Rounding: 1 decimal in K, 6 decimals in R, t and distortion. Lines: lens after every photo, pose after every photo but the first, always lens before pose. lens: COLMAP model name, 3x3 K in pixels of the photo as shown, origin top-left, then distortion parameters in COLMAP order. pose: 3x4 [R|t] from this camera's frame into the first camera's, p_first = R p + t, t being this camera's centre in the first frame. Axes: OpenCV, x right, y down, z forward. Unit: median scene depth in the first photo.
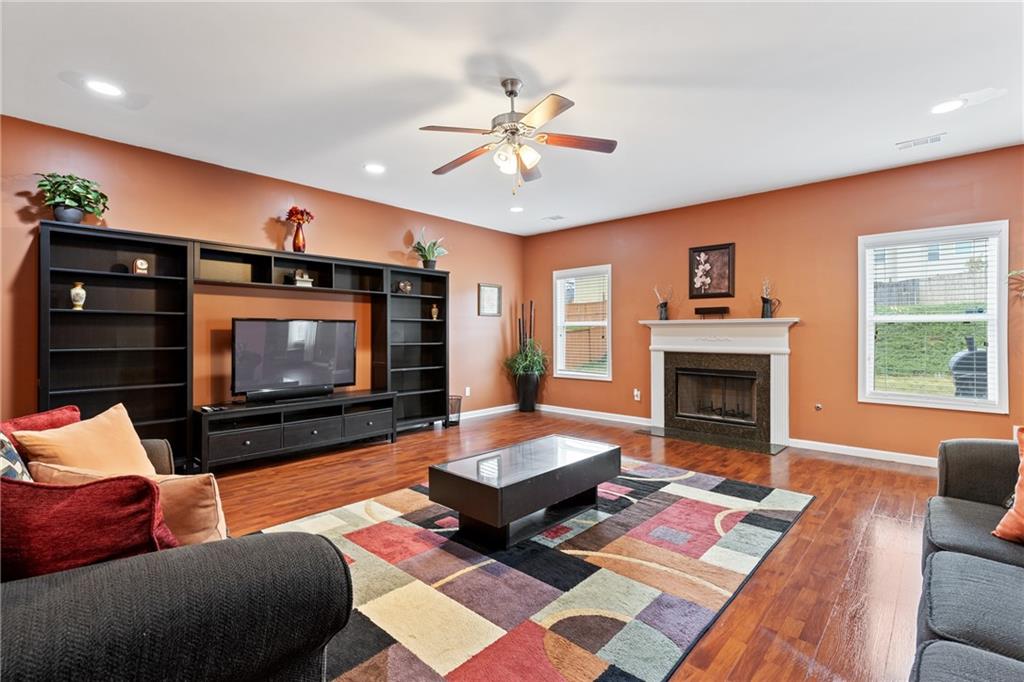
lens RADIAL K [[467.9, 0, 511.2], [0, 467.9, 343.2], [0, 0, 1]] dist [0.012954, 0.000533]
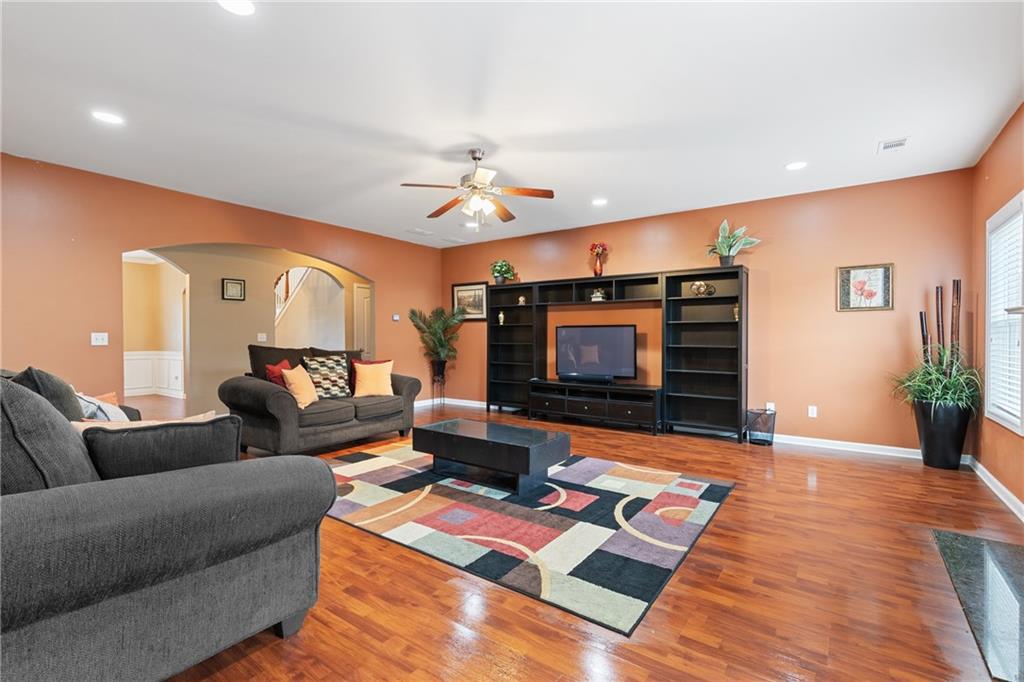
lens RADIAL K [[467.9, 0, 510.2], [0, 467.9, 336.1], [0, 0, 1]] dist [0.012954, 0.000533]
pose [[0.112431, -0.002883, -0.993655, 1.156412], [-0.024413, 0.999686, -0.005663, -0.006923], [0.993360, 0.024895, 0.112325, 0.792752]]
